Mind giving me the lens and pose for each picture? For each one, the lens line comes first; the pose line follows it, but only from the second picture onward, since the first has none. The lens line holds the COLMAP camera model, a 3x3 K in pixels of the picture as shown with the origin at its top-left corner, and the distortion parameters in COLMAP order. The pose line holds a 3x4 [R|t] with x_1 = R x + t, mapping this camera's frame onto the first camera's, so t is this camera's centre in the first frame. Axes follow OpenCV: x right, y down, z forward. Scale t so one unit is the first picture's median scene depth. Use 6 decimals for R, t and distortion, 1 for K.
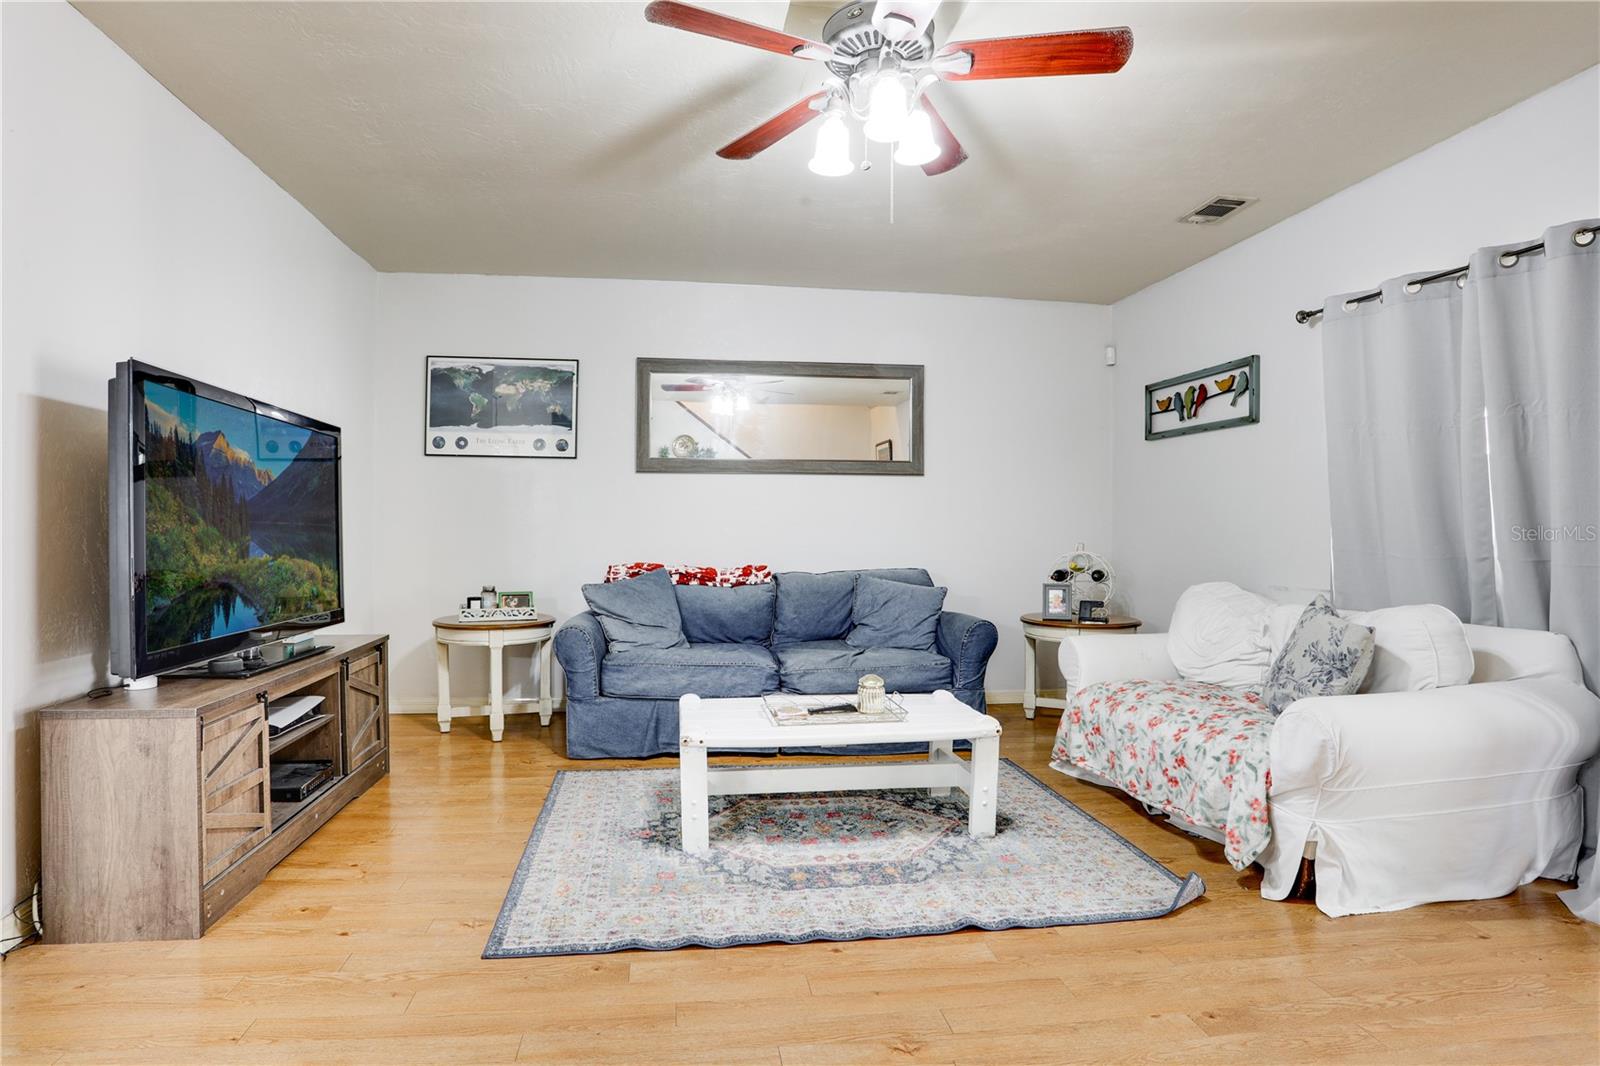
lens RADIAL K [[803.5, 0, 756.2], [0, 803.5, 522.1], [0, 0, 1]] dist [-0.067787, 0.020122]
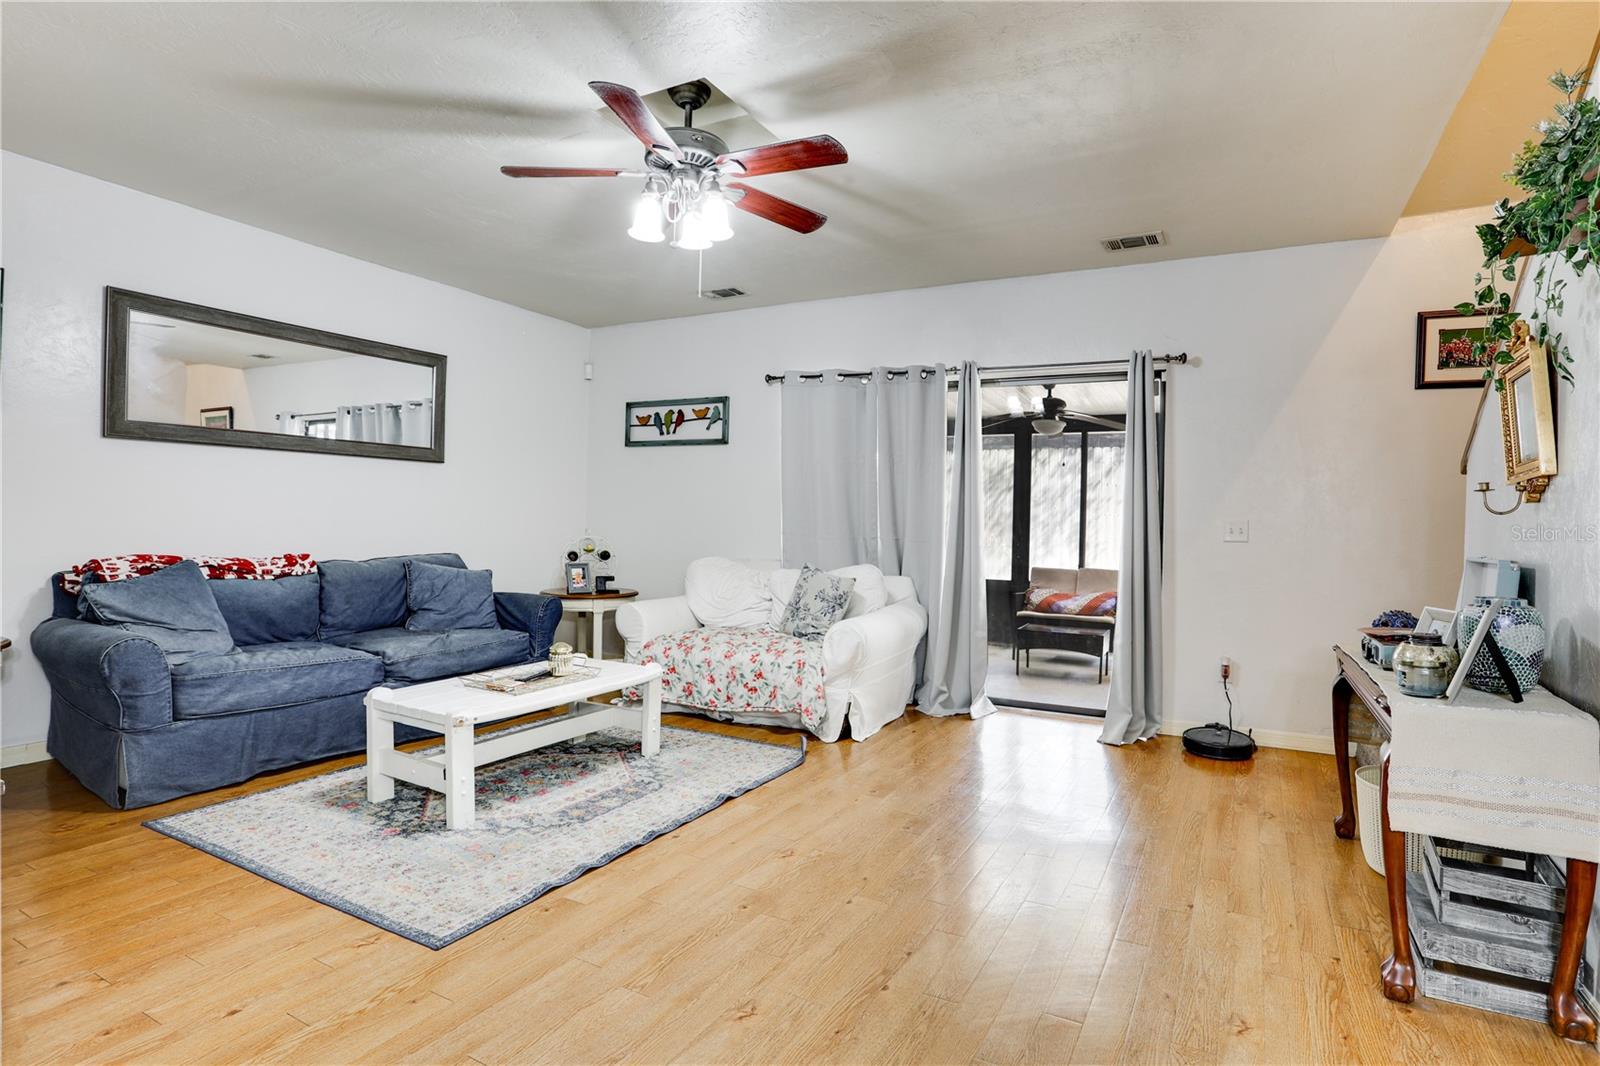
lens RADIAL K [[803.5, 0, 839.4], [0, 803.5, 507.9], [0, 0, 1]] dist [-0.067787, 0.020122]
pose [[0.558531, 0.018368, 0.829280, -0.547898], [-0.021669, 0.999737, -0.007549, -0.005803], [-0.829201, -0.013753, 0.558782, 0.017715]]
